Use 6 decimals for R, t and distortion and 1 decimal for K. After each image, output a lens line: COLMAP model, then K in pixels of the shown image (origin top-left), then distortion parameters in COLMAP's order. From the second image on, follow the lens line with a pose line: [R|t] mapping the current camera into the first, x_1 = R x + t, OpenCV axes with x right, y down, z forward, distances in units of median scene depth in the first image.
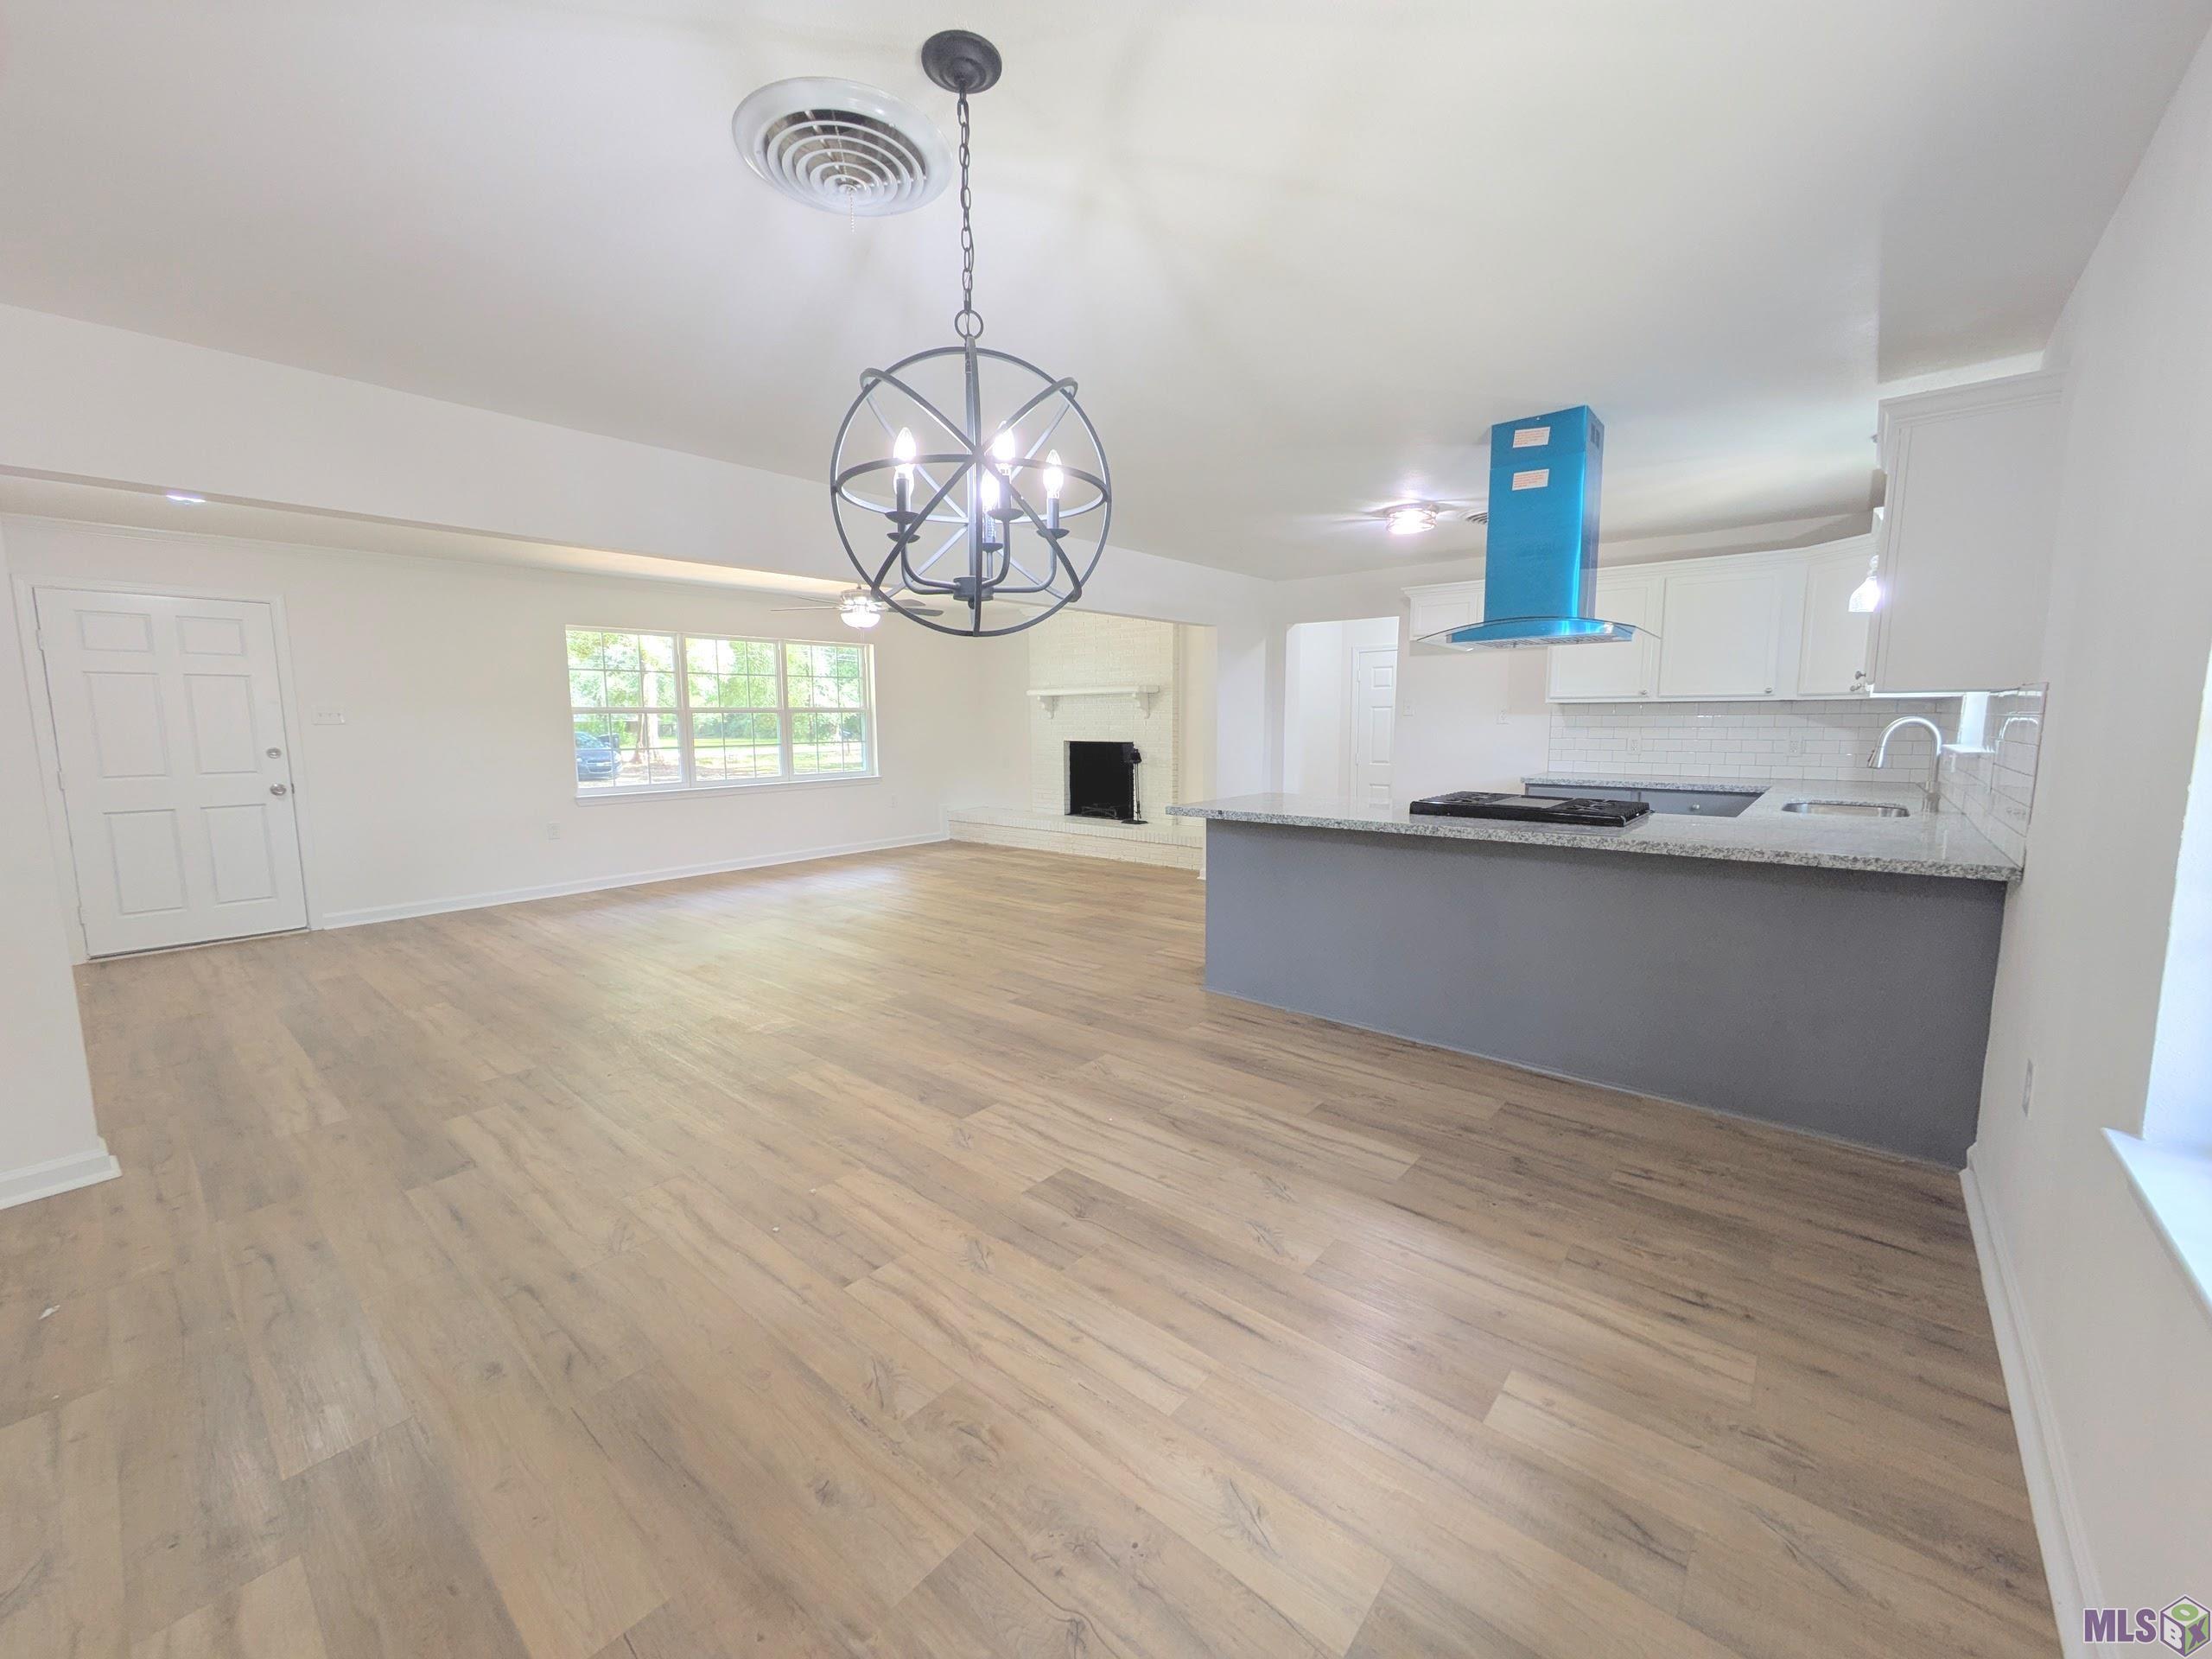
lens RADIAL K [[874.7, 0, 1091.6], [0, 874.7, 829.5], [0, 0, 1]] dist [-0.000747, 0.002140]
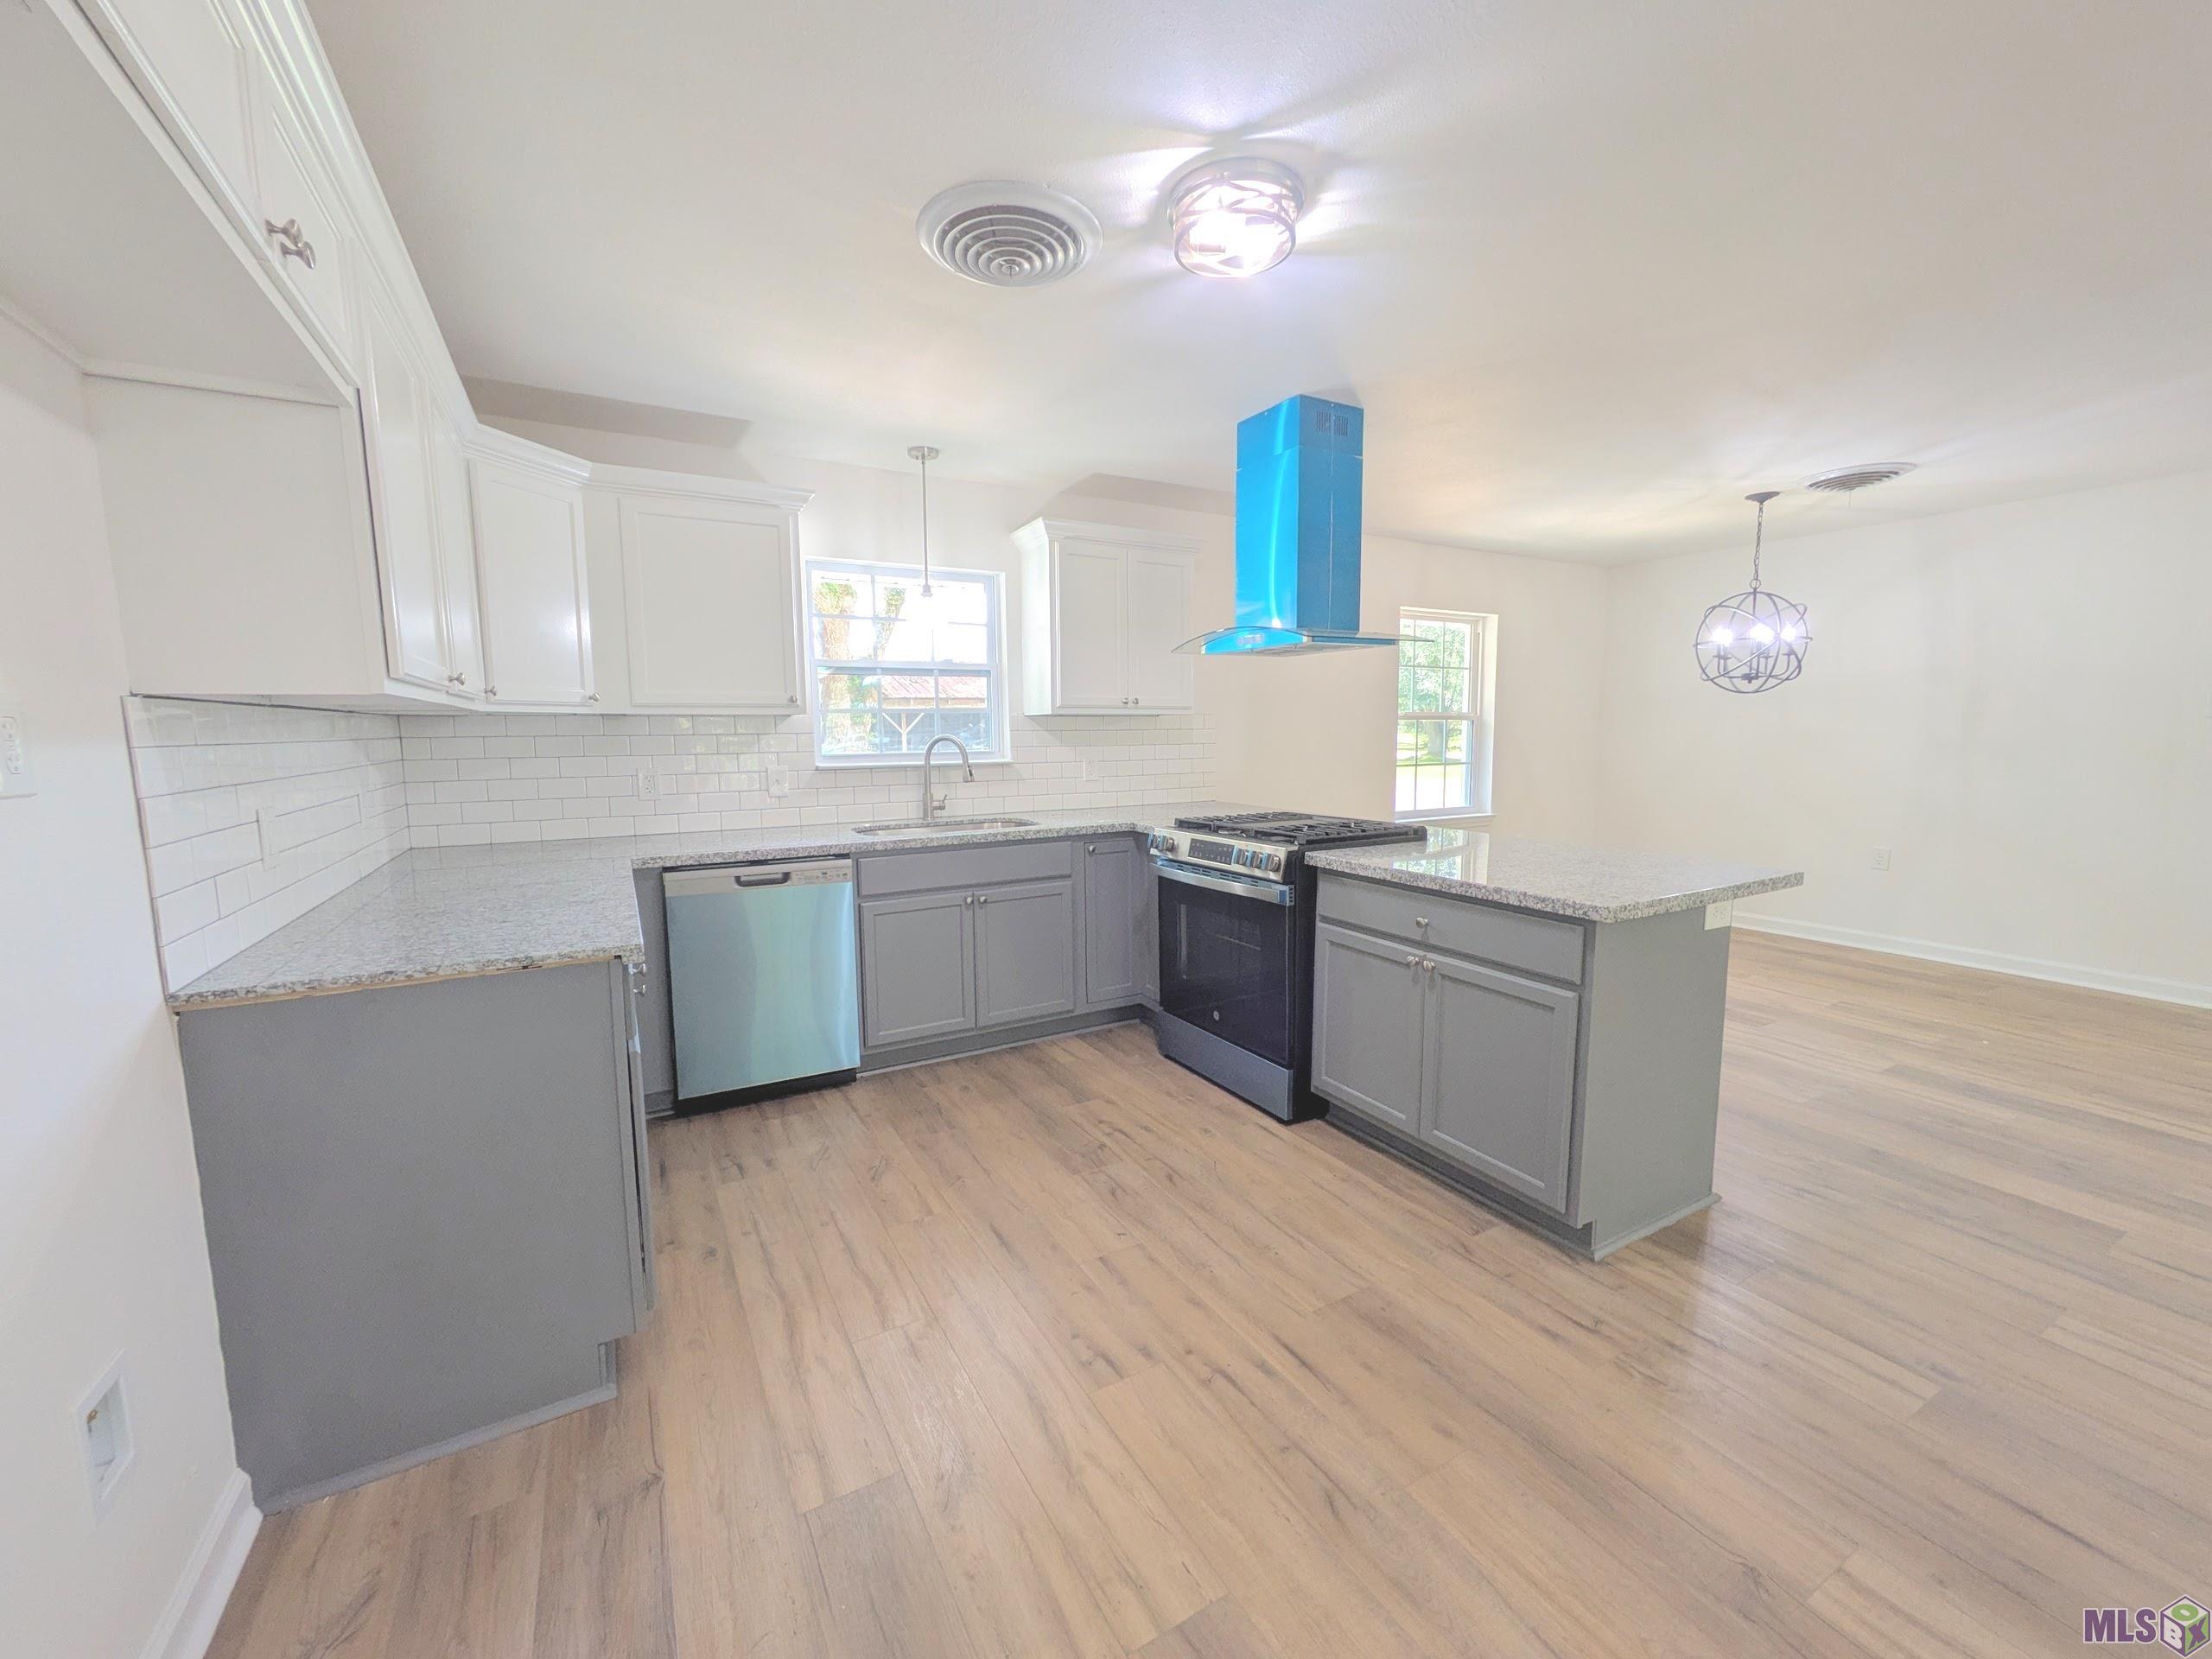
lens RADIAL K [[874.7, 0, 1099.4], [0, 874.7, 816.3], [0, 0, 1]] dist [-0.000747, 0.002140]
pose [[-0.940354, -0.021553, 0.339515, 0.258893], [0.056389, 0.974312, 0.218030, -0.170991], [-0.335493, 0.224171, -0.914982, 1.306603]]
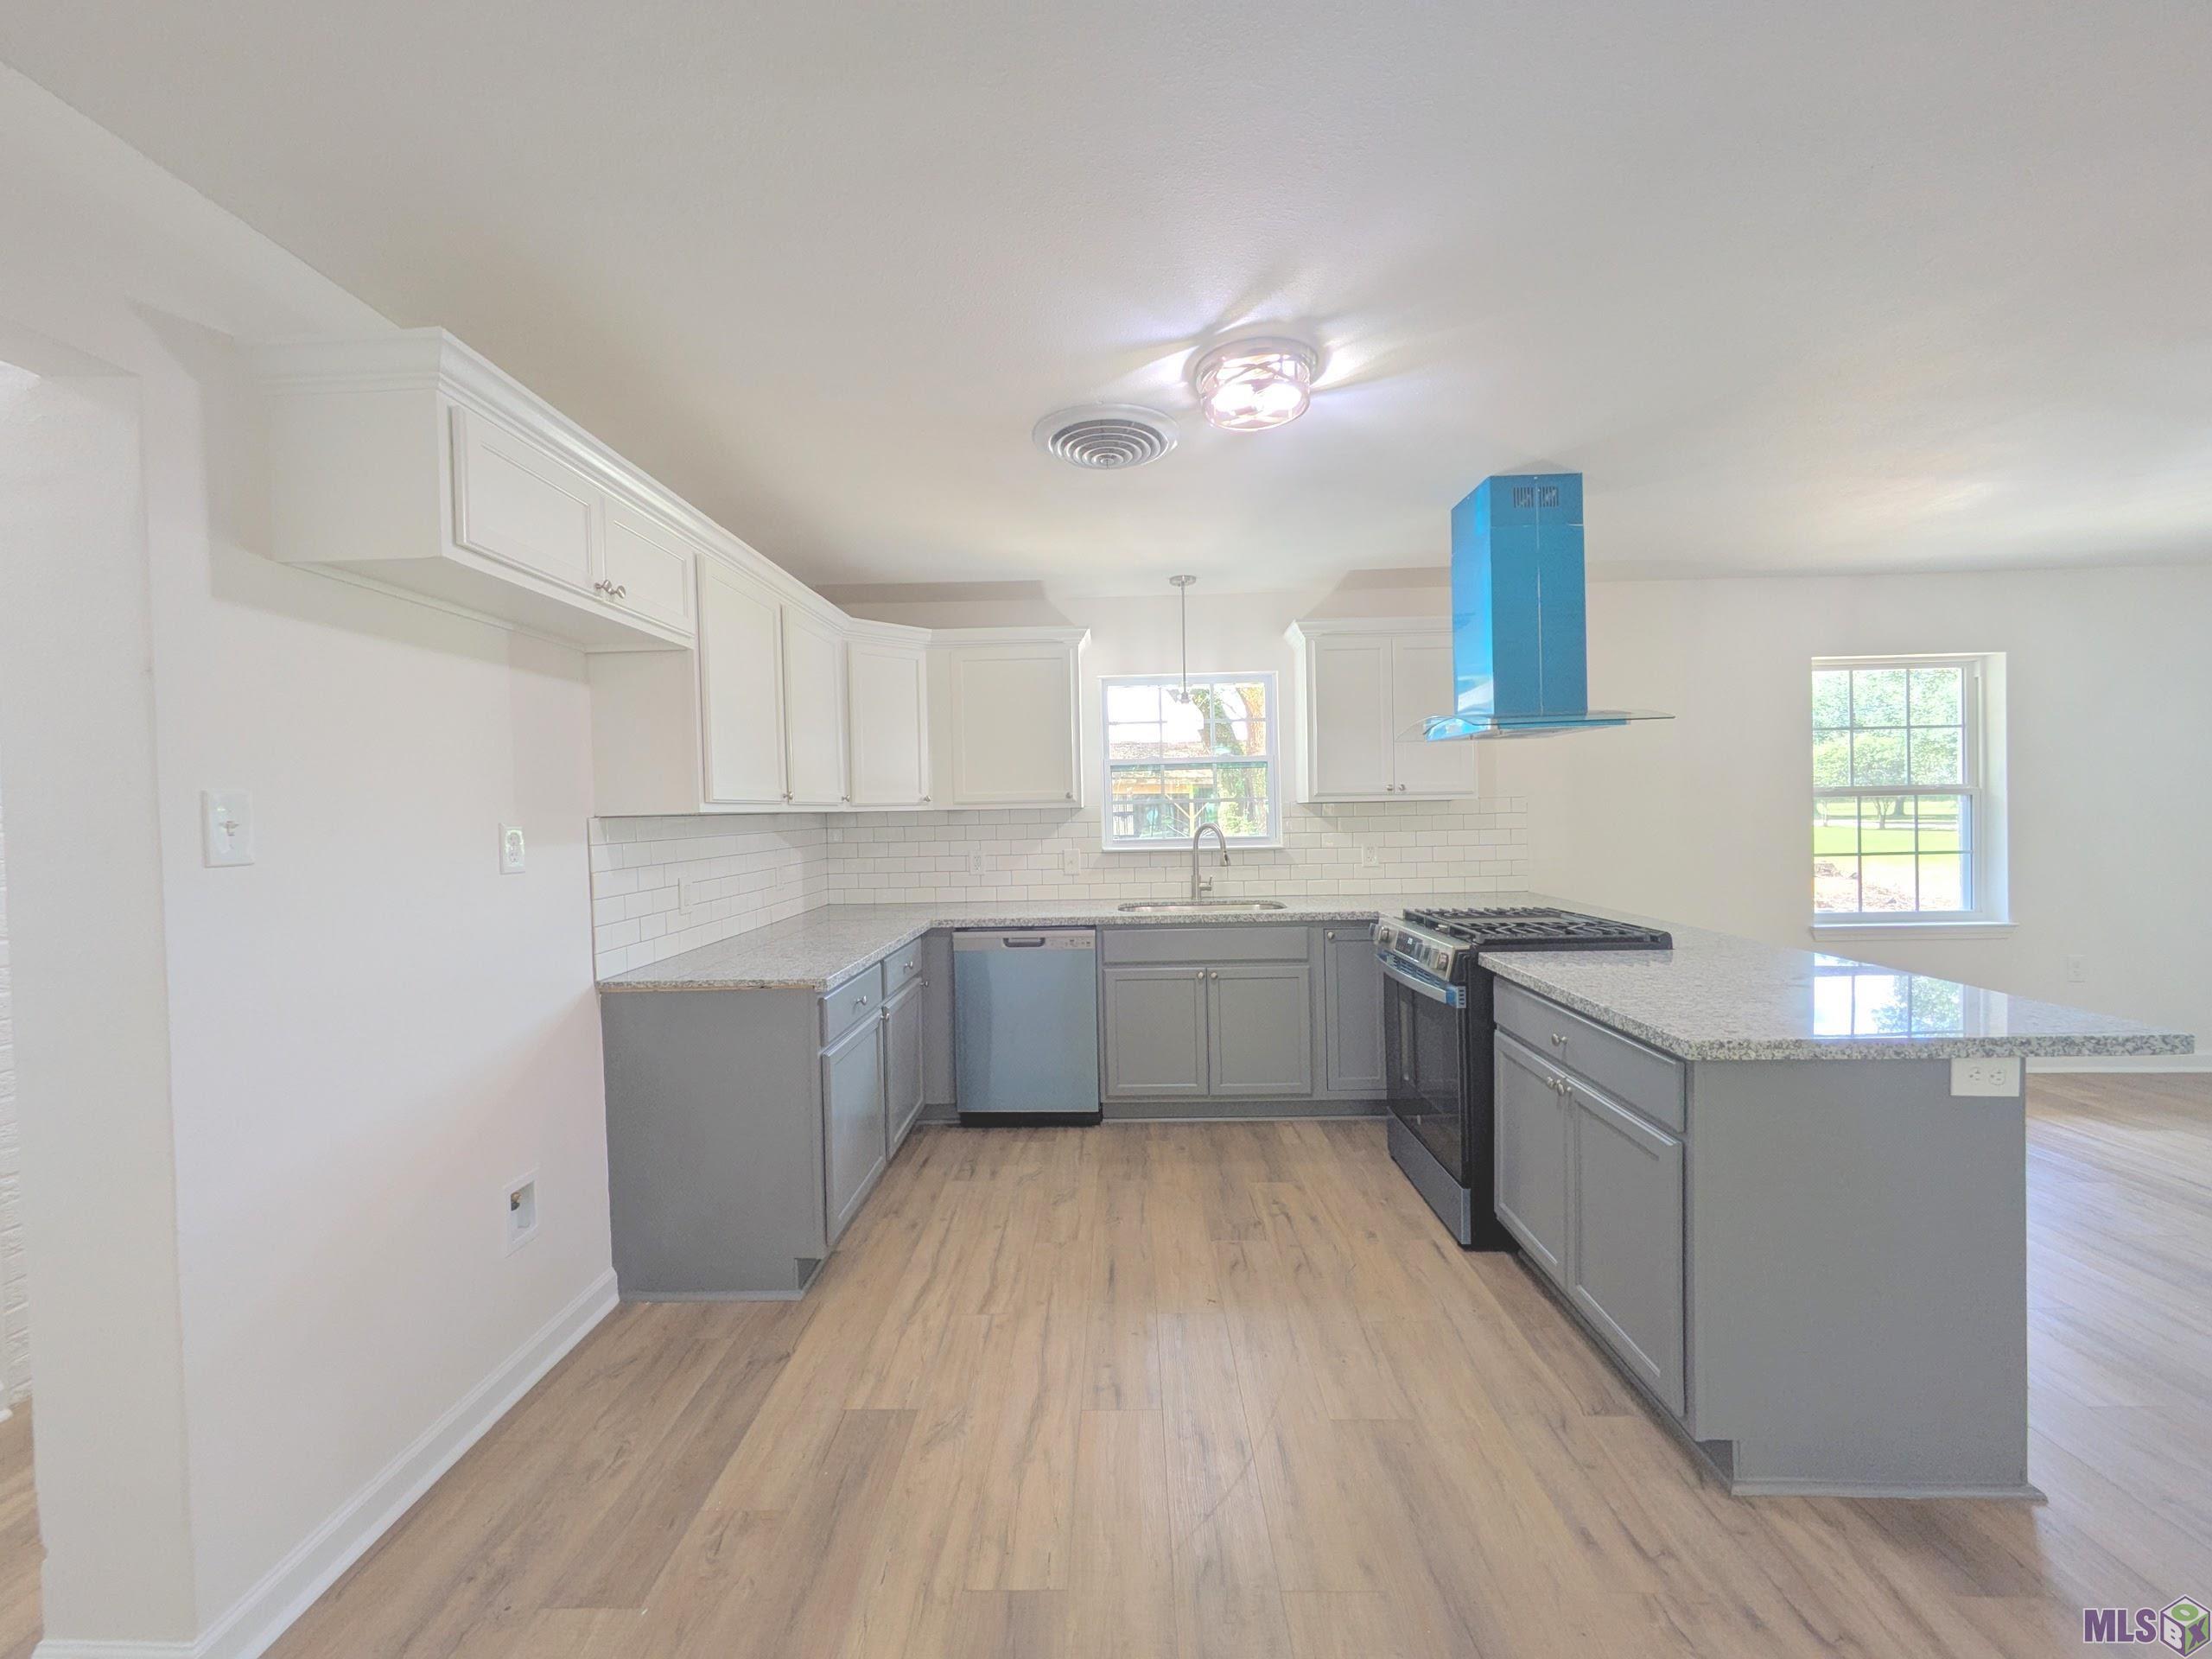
lens RADIAL K [[874.7, 0, 1104.0], [0, 874.7, 817.5], [0, 0, 1]] dist [-0.000747, 0.002140]
pose [[-0.633908, 0.010869, 0.773332, 0.066525], [0.123501, 0.988493, 0.087342, -0.172610], [-0.763484, 0.150874, -0.627956, 1.246156]]
